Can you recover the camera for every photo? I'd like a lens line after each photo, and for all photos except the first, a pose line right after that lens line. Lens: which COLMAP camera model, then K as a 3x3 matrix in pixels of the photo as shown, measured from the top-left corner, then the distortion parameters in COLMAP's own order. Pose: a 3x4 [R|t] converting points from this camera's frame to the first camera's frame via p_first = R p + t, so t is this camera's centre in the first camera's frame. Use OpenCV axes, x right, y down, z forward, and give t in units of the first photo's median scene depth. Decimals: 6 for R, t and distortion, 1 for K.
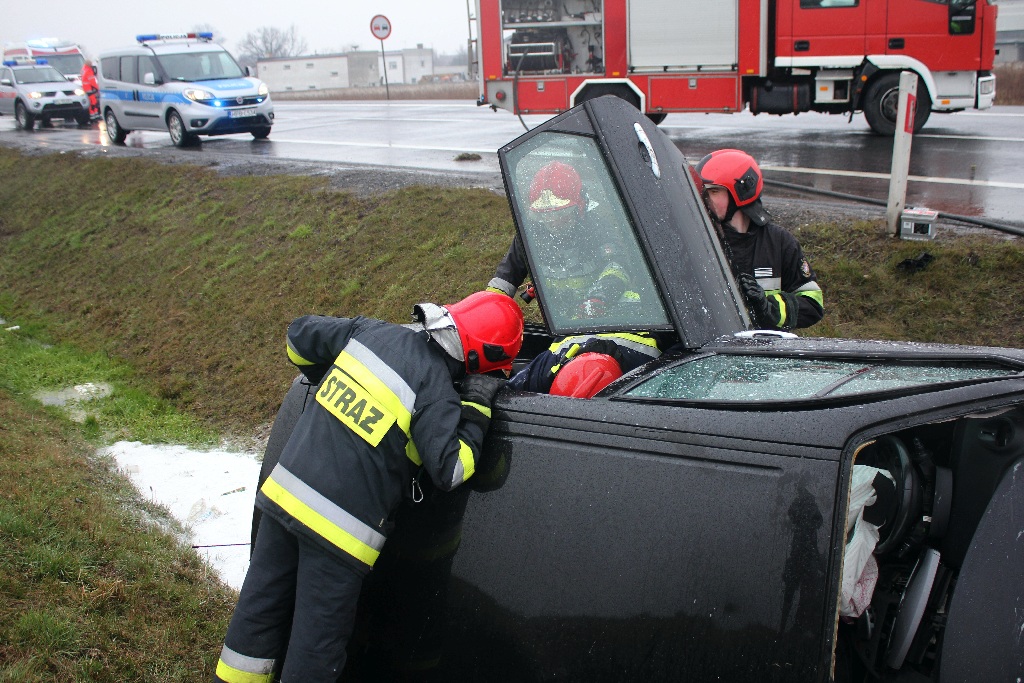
lens RADIAL K [[1133.3, 0, 512.0], [0, 1133.3, 341.5], [0, 0, 1]] dist [-0.138575, 0.198720]
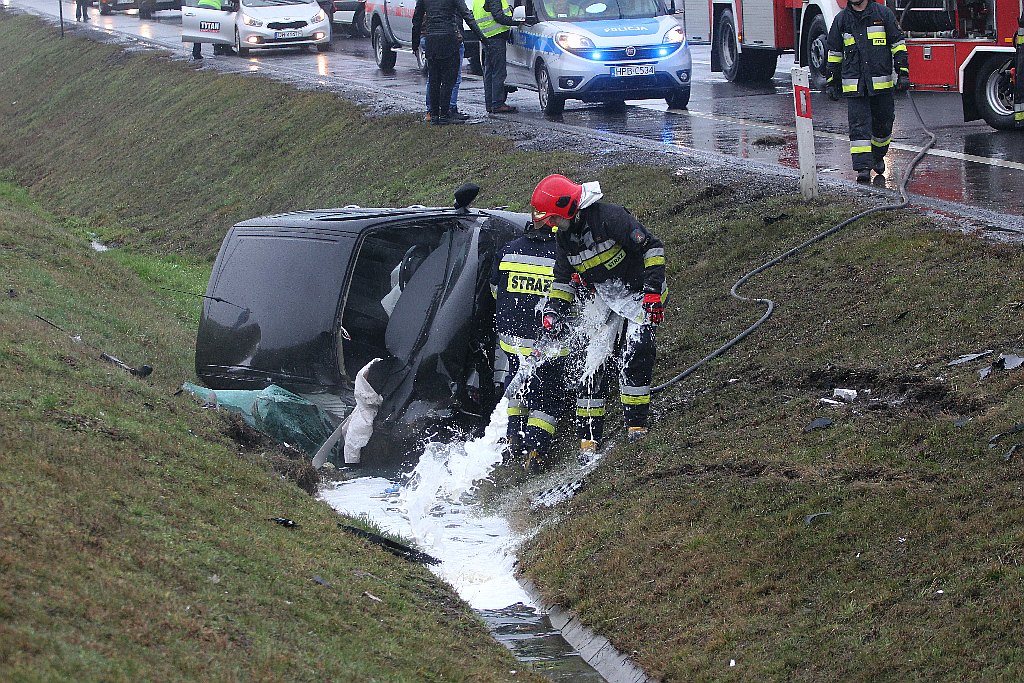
lens RADIAL K [[4471.5, 0, 512.0], [0, 4471.5, 341.5], [0, 0, 1]] dist [-0.140575, -1.319537]
pose [[0.883200, 0.058625, -0.465318, 0.975124], [-0.117365, 0.988216, -0.098261, 0.236075], [0.454074, 0.141396, 0.879673, -1.409191]]
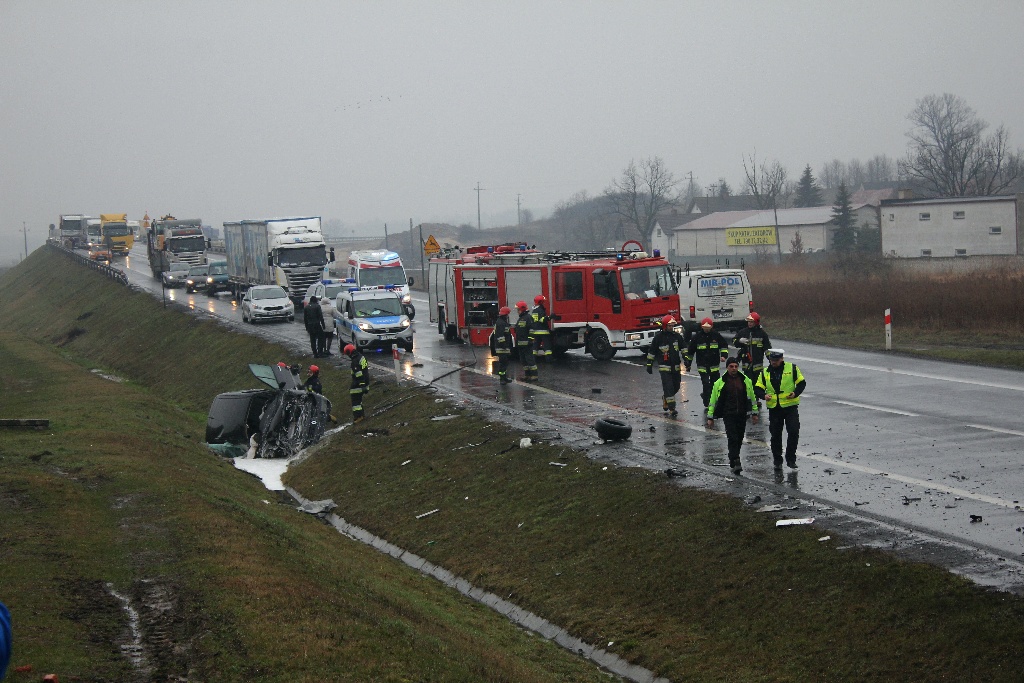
lens RADIAL K [[4471.5, 0, 512.0], [0, 4471.5, 341.5], [0, 0, 1]] dist [-0.140575, -1.319537]
pose [[0.872450, 0.023281, -0.488149, 3.333619], [-0.105120, 0.984423, -0.140928, 0.764091], [0.477265, 0.174267, 0.861307, -4.909587]]
